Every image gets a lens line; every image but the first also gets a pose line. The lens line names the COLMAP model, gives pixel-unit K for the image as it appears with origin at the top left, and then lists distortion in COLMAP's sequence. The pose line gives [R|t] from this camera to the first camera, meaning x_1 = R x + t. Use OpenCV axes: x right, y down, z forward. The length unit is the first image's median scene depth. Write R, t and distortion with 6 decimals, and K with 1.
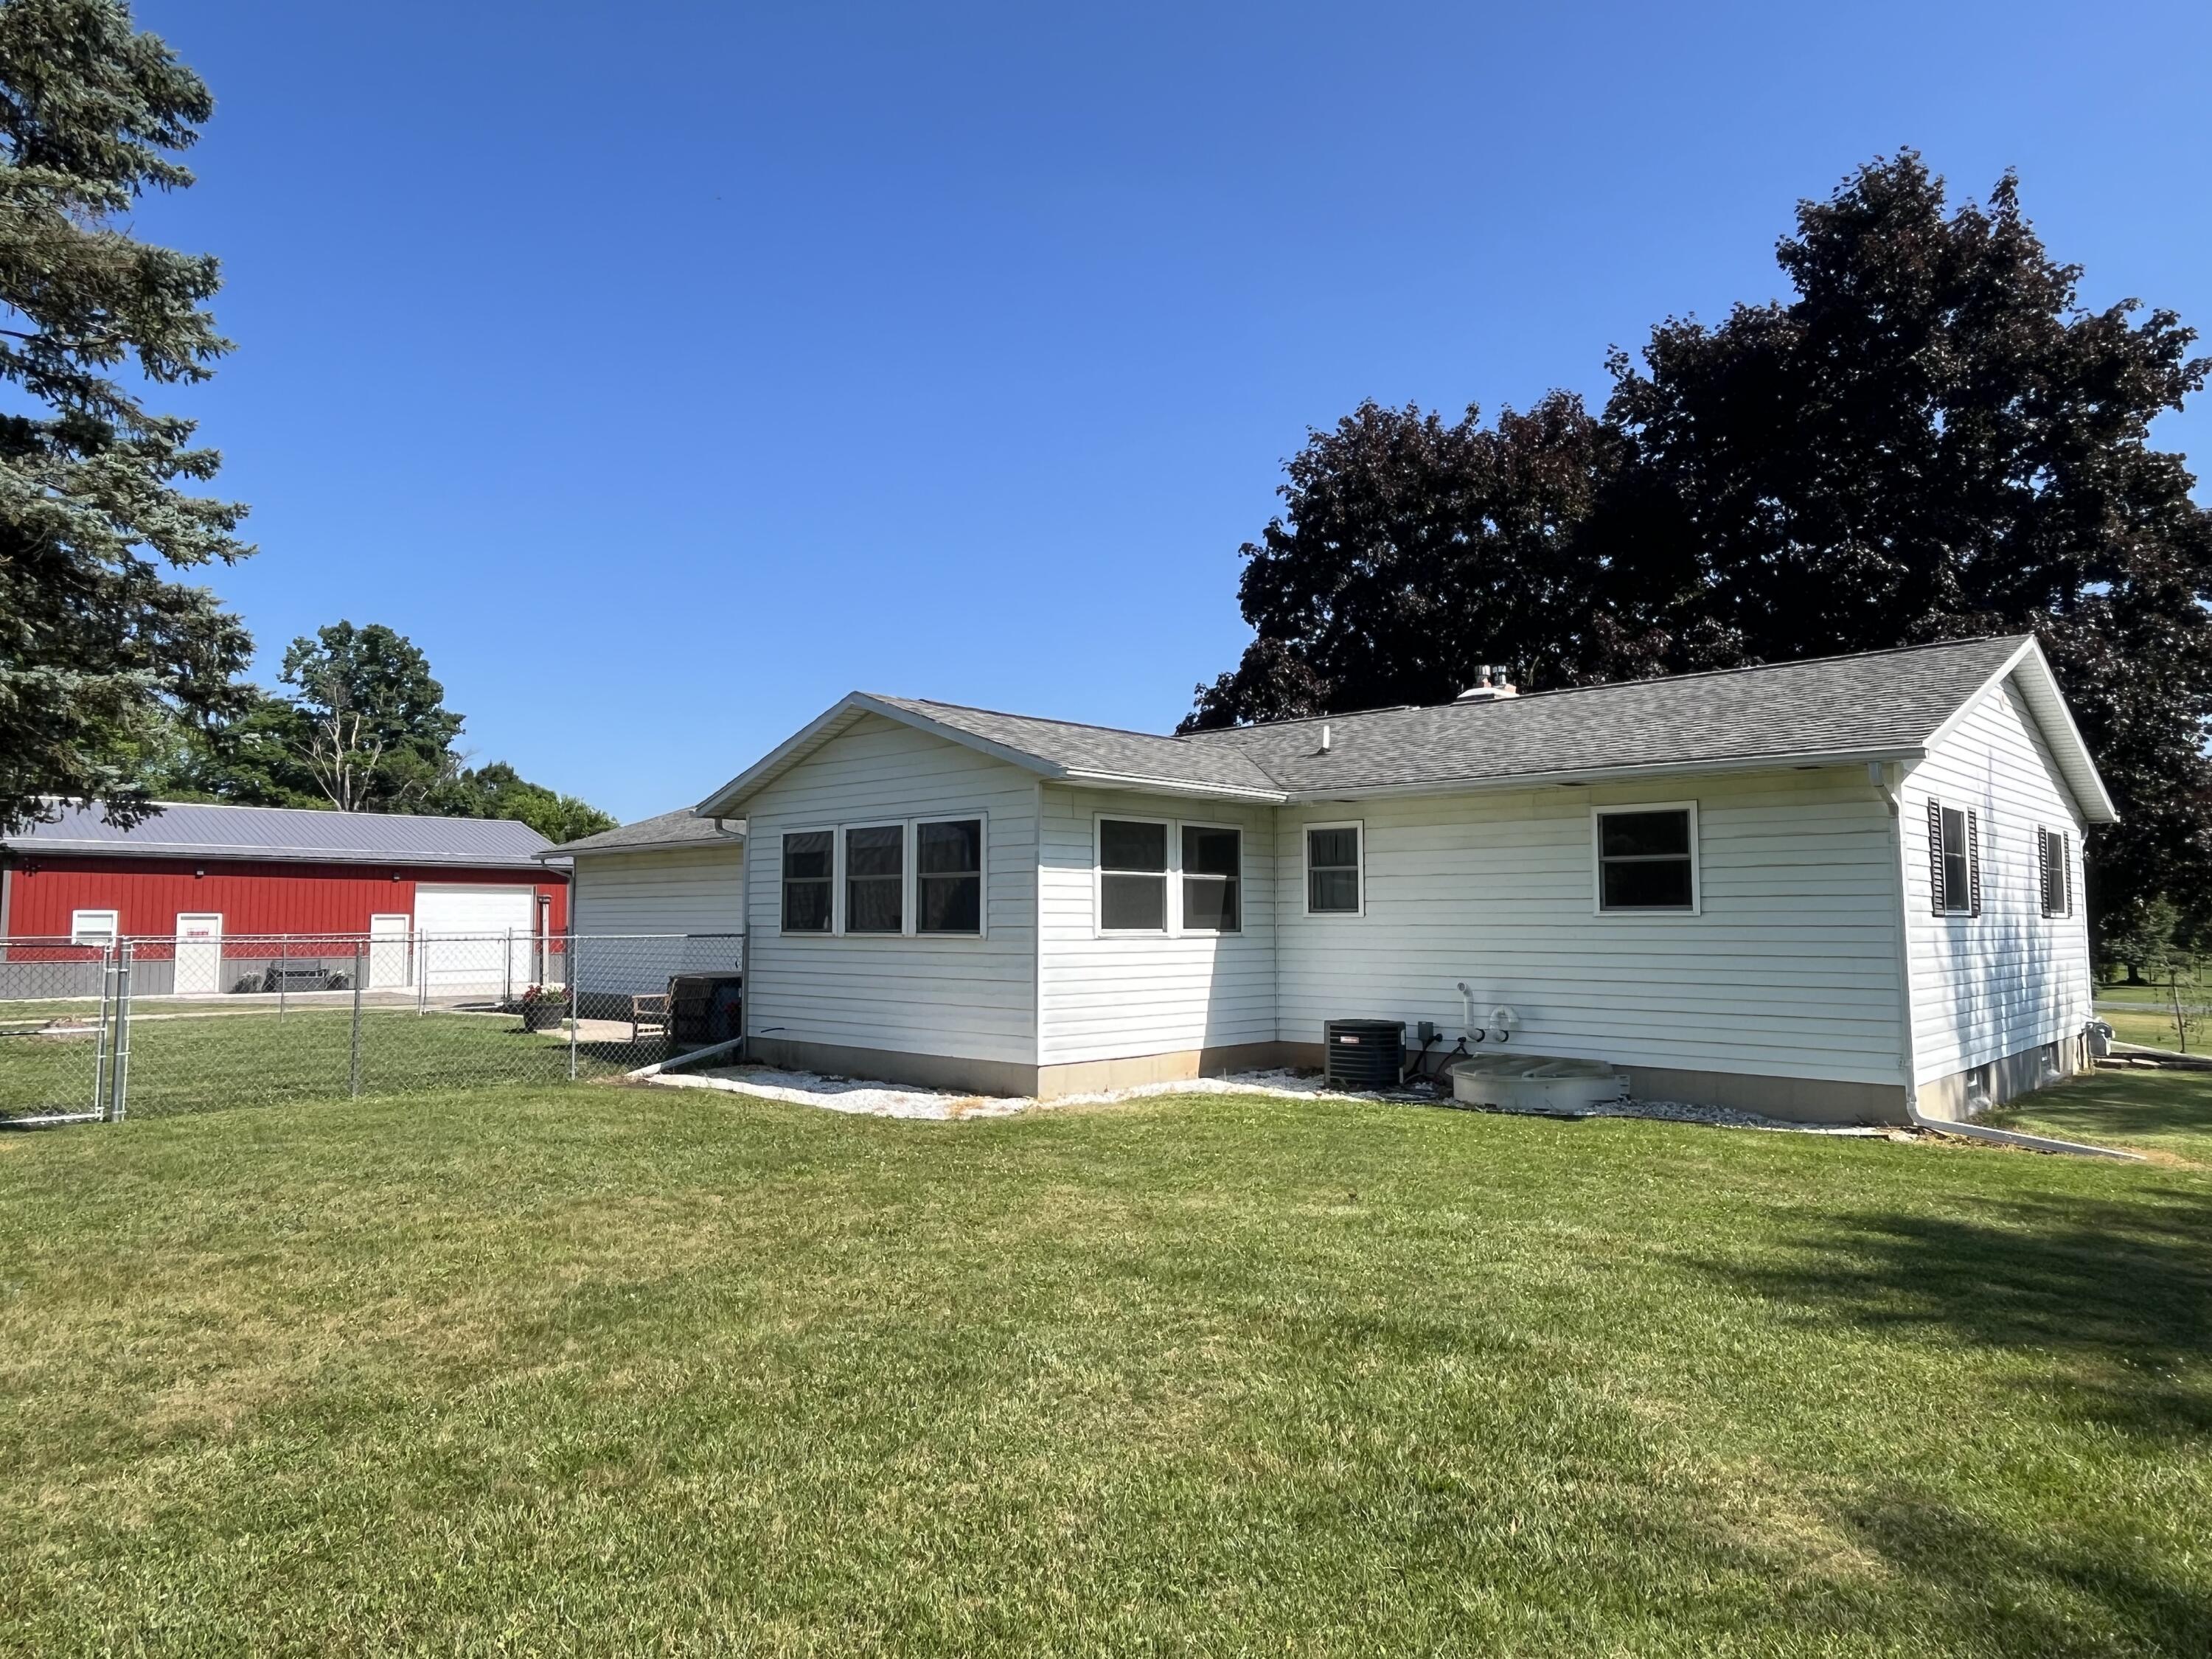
lens RADIAL K [[1388.9, 0, 1108.2], [0, 1388.9, 830.8], [0, 0, 1]] dist [0.003709, 0.000809]
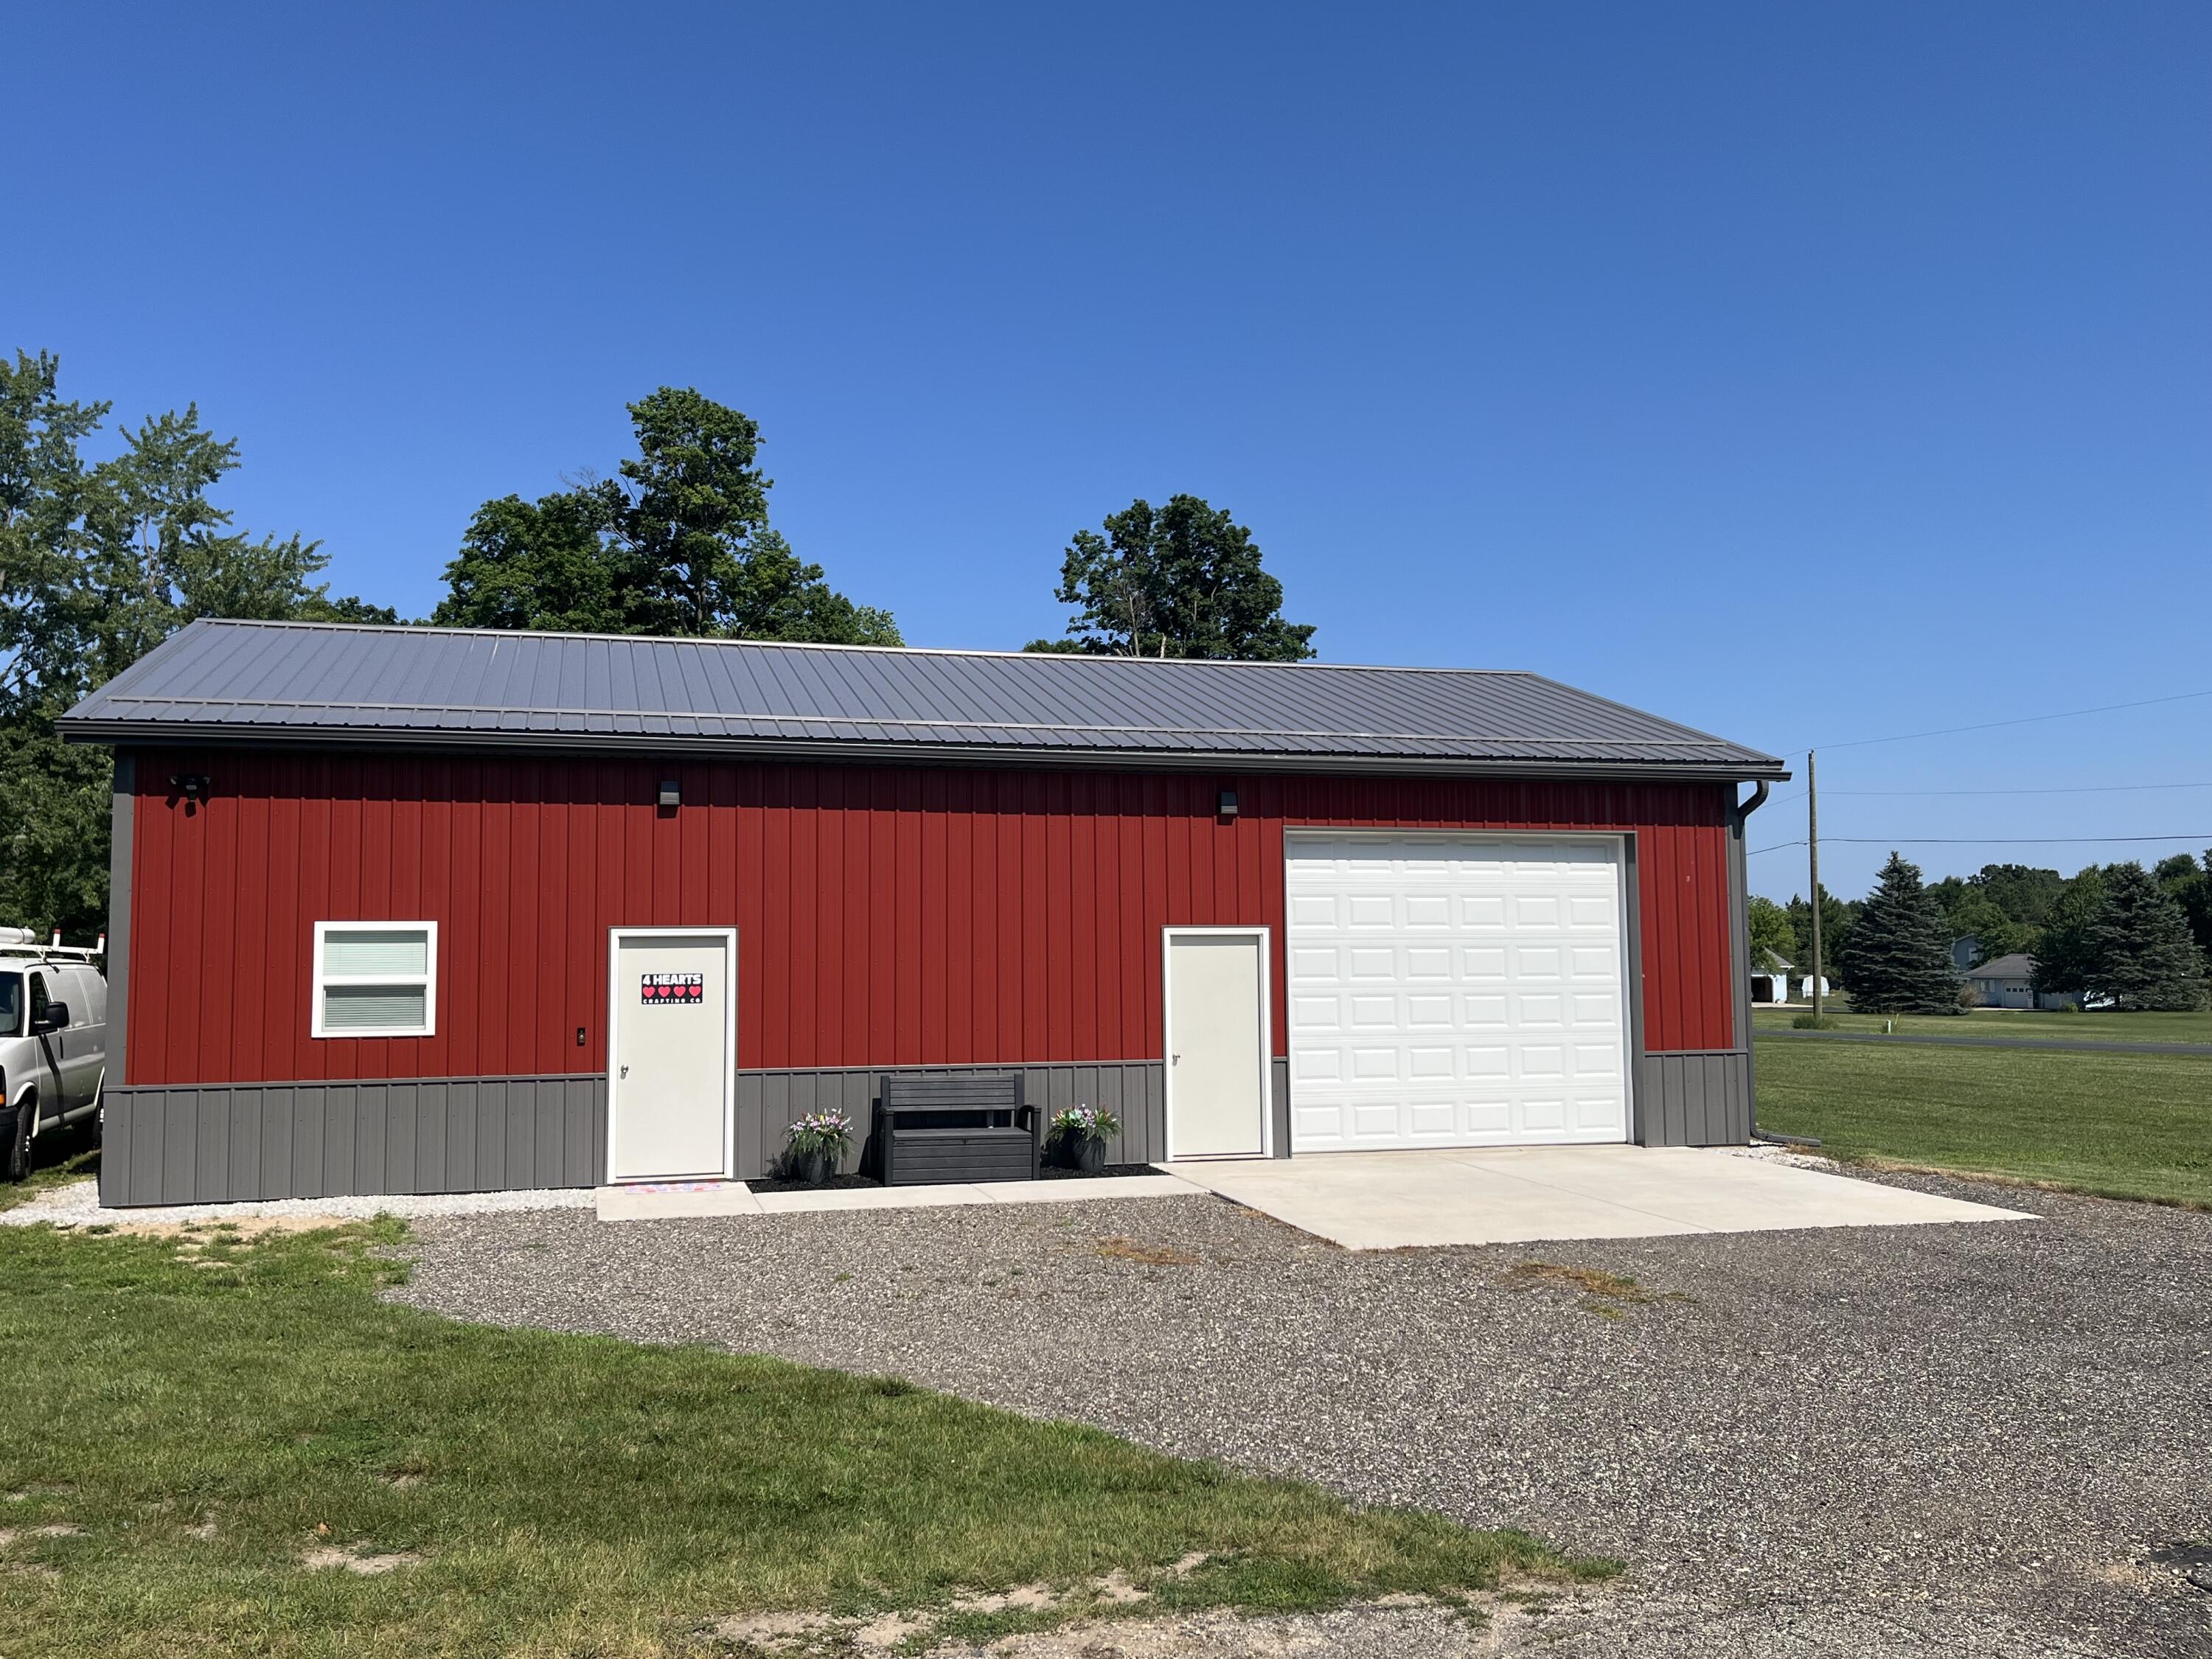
lens RADIAL K [[1806.3, 0, 1105.4], [0, 1806.3, 830.9], [0, 0, 1]] dist [0.009758, 0.001458]
pose [[0.856519, -0.050107, -0.513677, -0.139212], [0.047841, 0.998699, -0.017648, 0.019142], [0.513893, -0.009459, 0.857802, 0.270851]]
